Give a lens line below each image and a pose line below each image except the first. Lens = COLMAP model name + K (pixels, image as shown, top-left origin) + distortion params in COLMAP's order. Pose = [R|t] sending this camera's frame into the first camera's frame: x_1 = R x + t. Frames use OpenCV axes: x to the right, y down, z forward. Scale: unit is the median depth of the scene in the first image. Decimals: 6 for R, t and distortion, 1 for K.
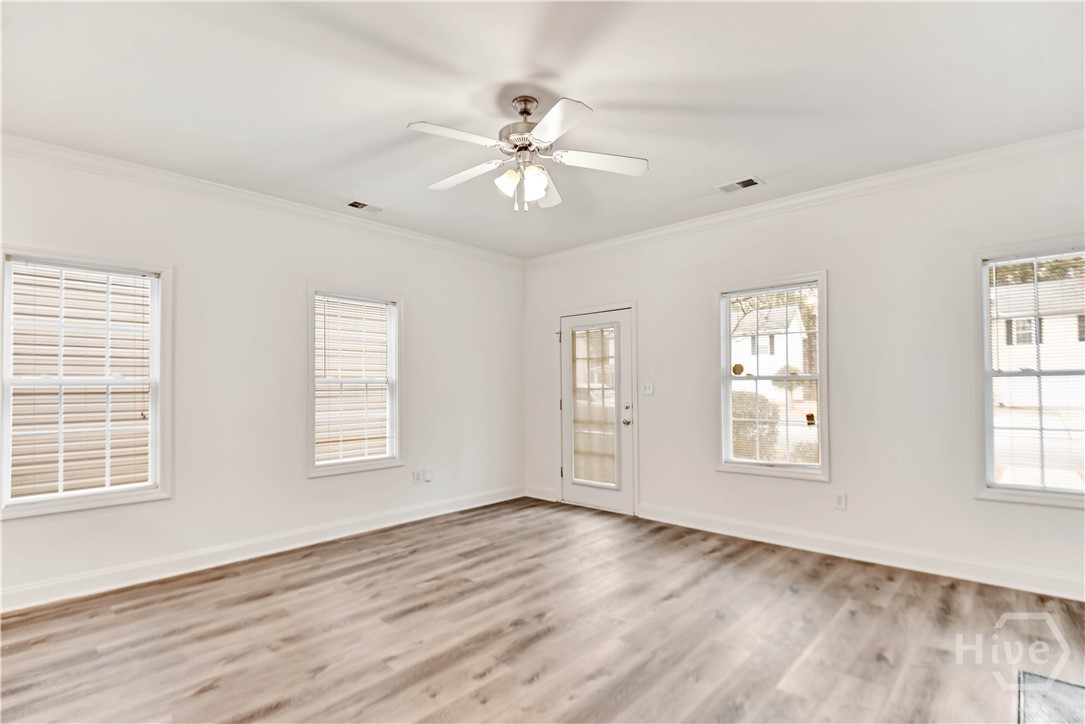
lens RADIAL K [[526.4, 0, 542.4], [0, 526.4, 381.9], [0, 0, 1]] dist [0.035397, -0.036125]
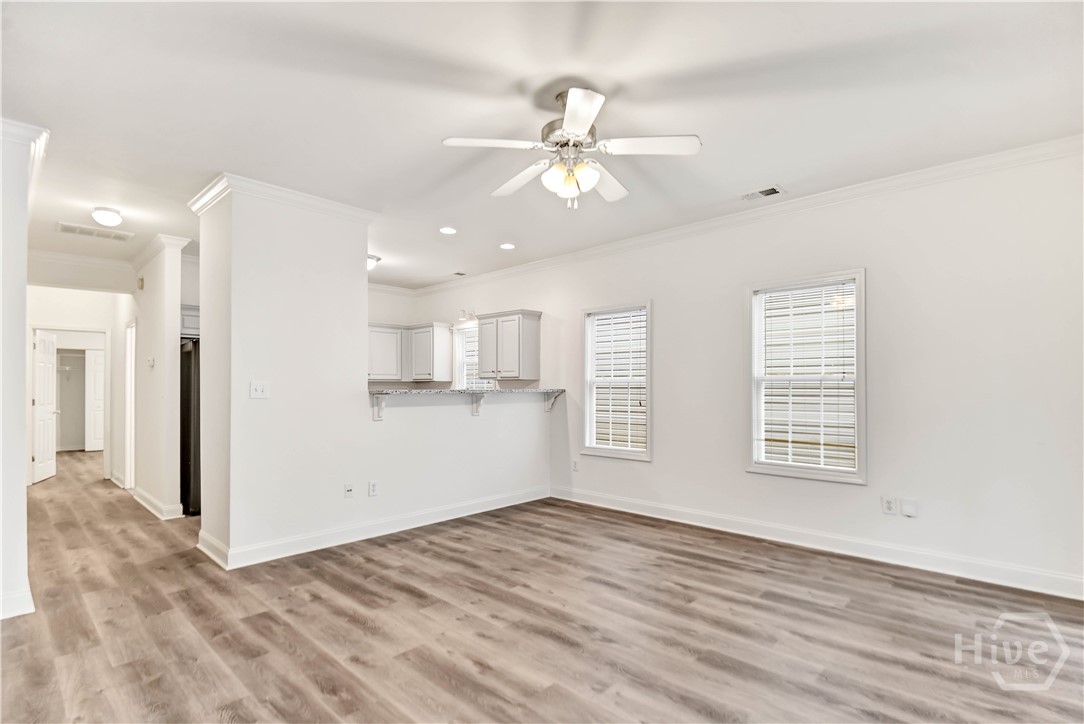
lens RADIAL K [[526.0, 0, 541.9], [0, 526.0, 381.9], [0, 0, 1]] dist [0.035397, -0.036125]
pose [[-0.018400, -0.000125, -0.999831, 0.778088], [0.010762, 0.999942, -0.000323, 0.000260], [0.999773, -0.010766, -0.018398, 0.784182]]
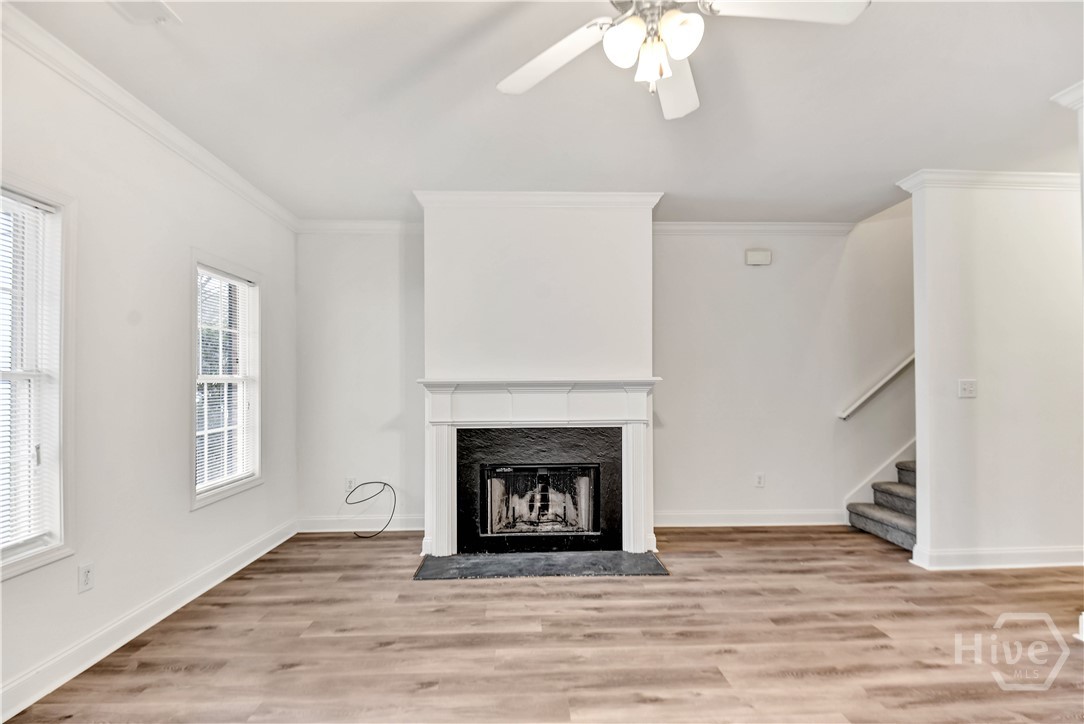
lens RADIAL K [[526.0, 0, 541.9], [0, 526.0, 381.9], [0, 0, 1]] dist [0.035397, -0.036125]
pose [[-0.705961, 0.014841, 0.708095, -0.293478], [0.003989, 0.999848, -0.016978, 0.009582], [-0.708239, -0.009161, -0.705913, 1.229084]]
